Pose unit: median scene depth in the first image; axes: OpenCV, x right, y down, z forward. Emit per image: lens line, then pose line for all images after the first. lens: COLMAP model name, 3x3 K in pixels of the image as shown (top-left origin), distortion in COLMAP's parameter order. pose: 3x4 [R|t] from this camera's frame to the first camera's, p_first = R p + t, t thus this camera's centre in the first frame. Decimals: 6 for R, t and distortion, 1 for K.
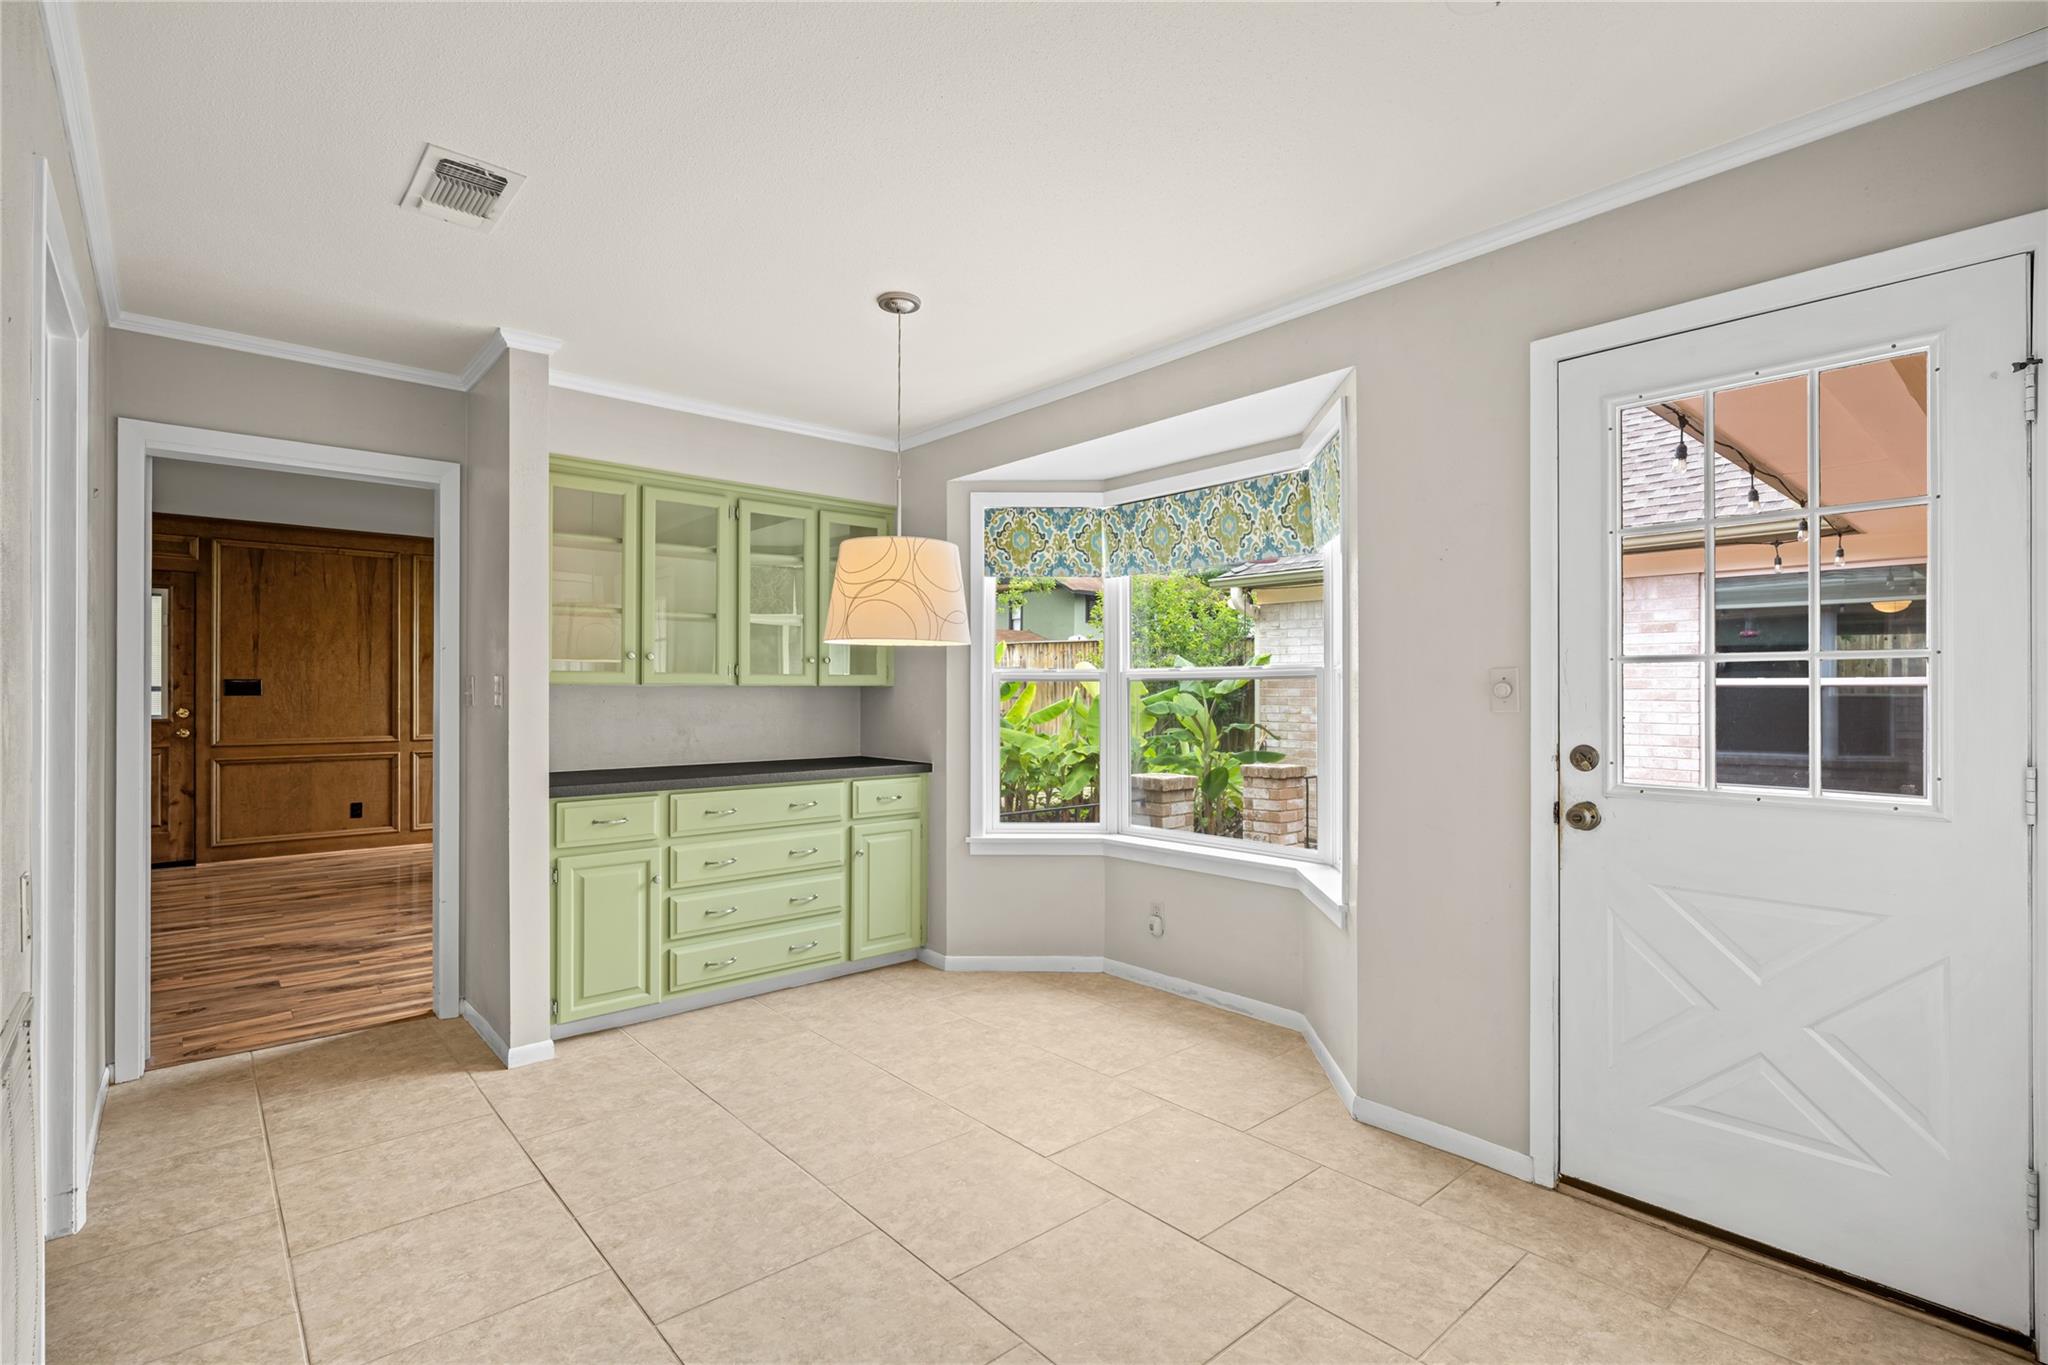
lens RADIAL K [[945.9, 0, 1029.3], [0, 945.9, 686.0], [0, 0, 1]] dist [-0.000844, -0.000153]
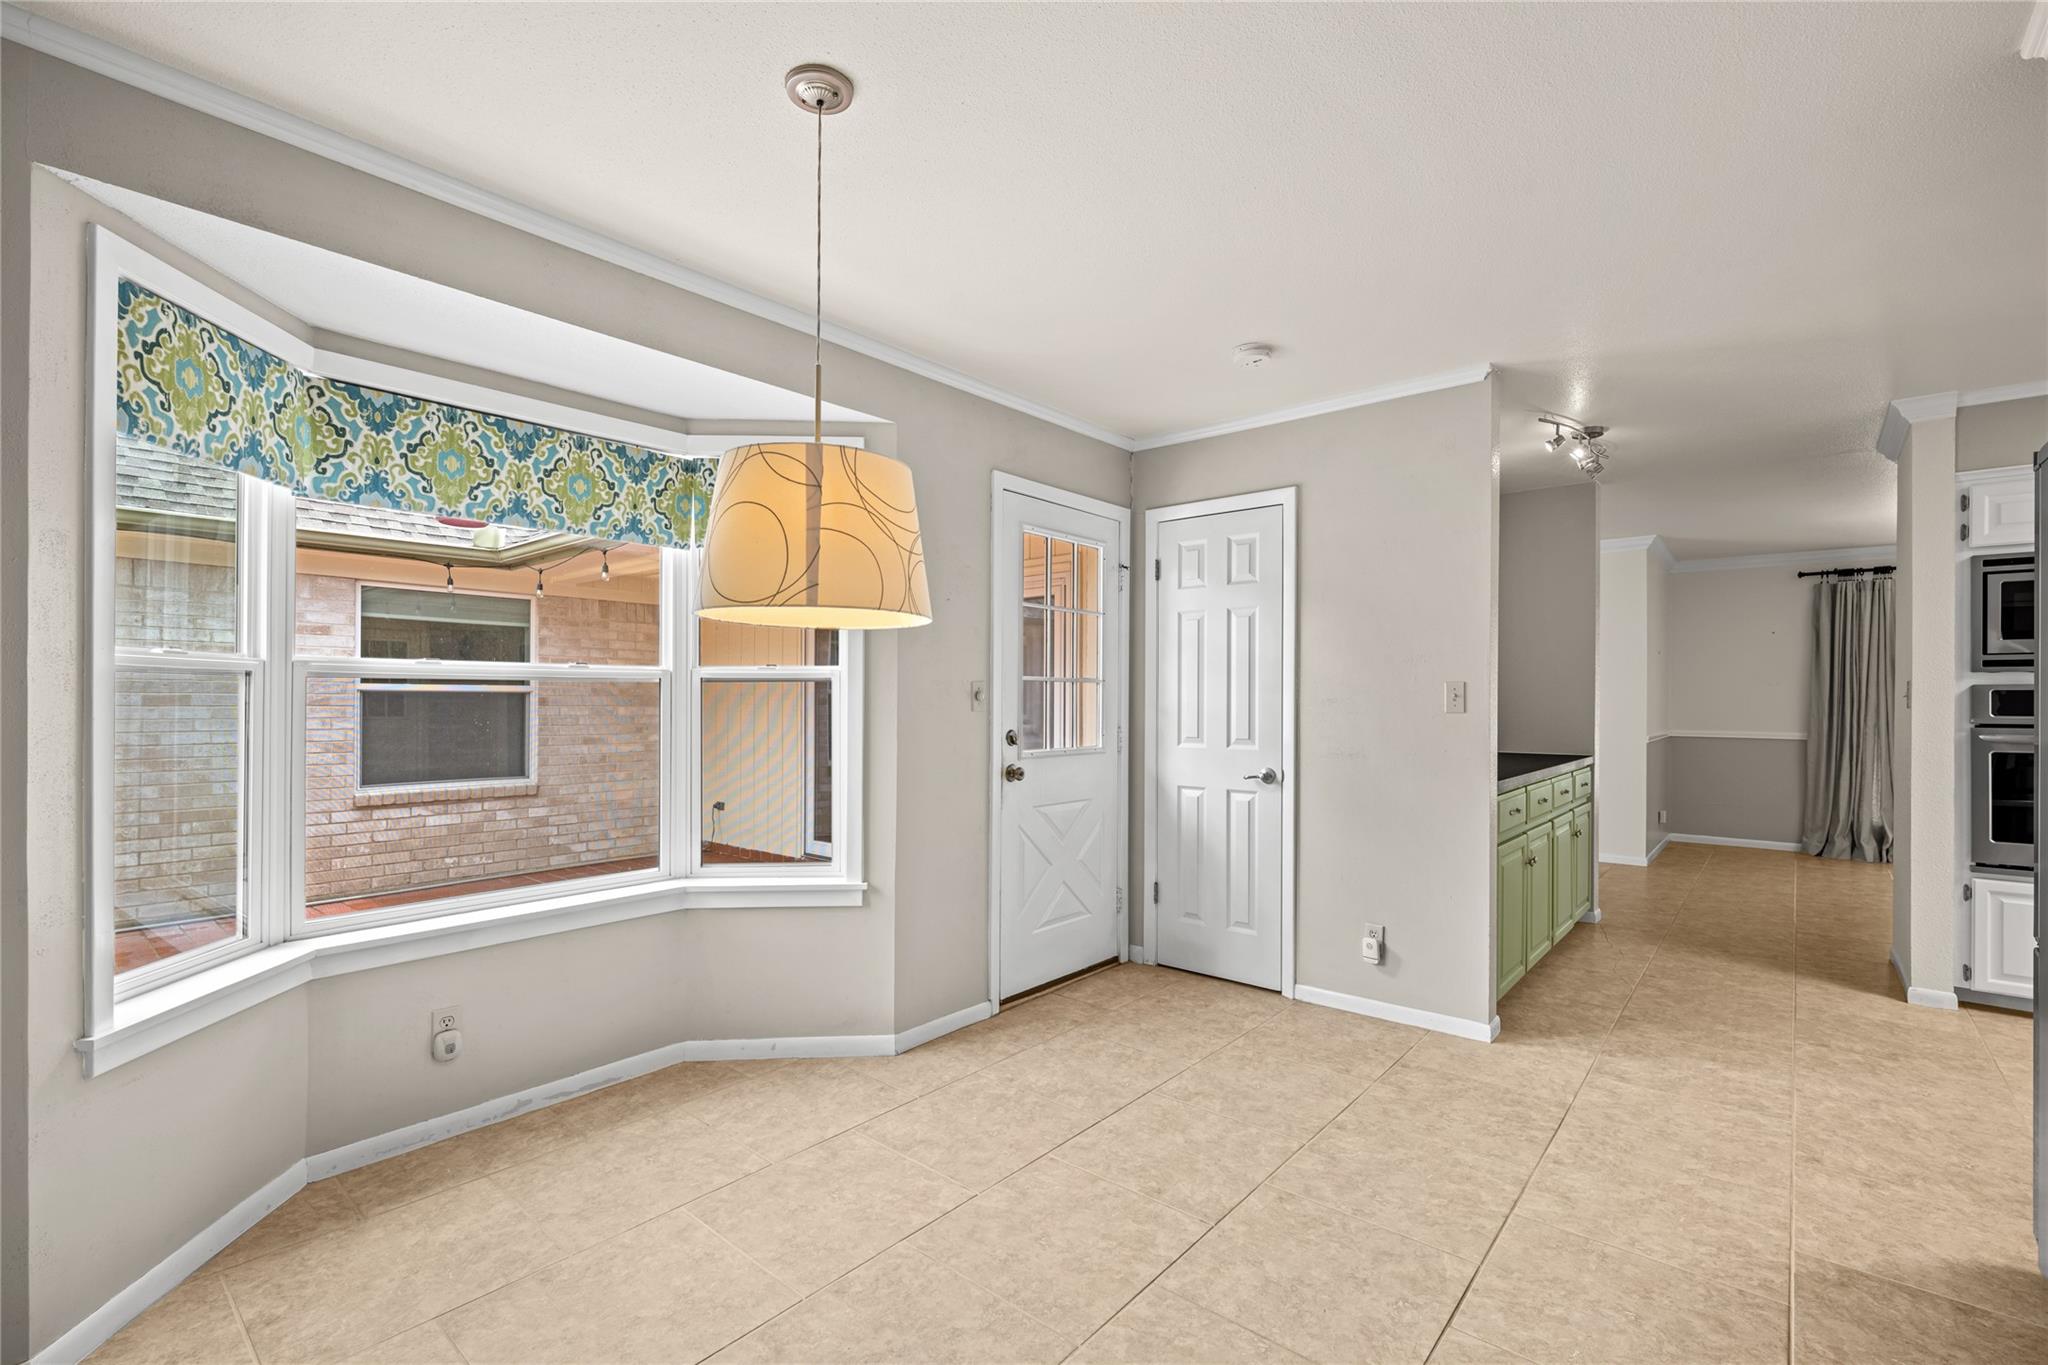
lens RADIAL K [[892.3, 0, 1033.1], [0, 892.3, 698.1], [0, 0, 1]] dist [0.000838, -0.000420]
pose [[-0.134011, 0.000711, 0.990980, -0.617899], [-0.008553, 0.999962, -0.001874, 0.006320], [-0.990943, -0.008727, -0.134000, 0.762623]]
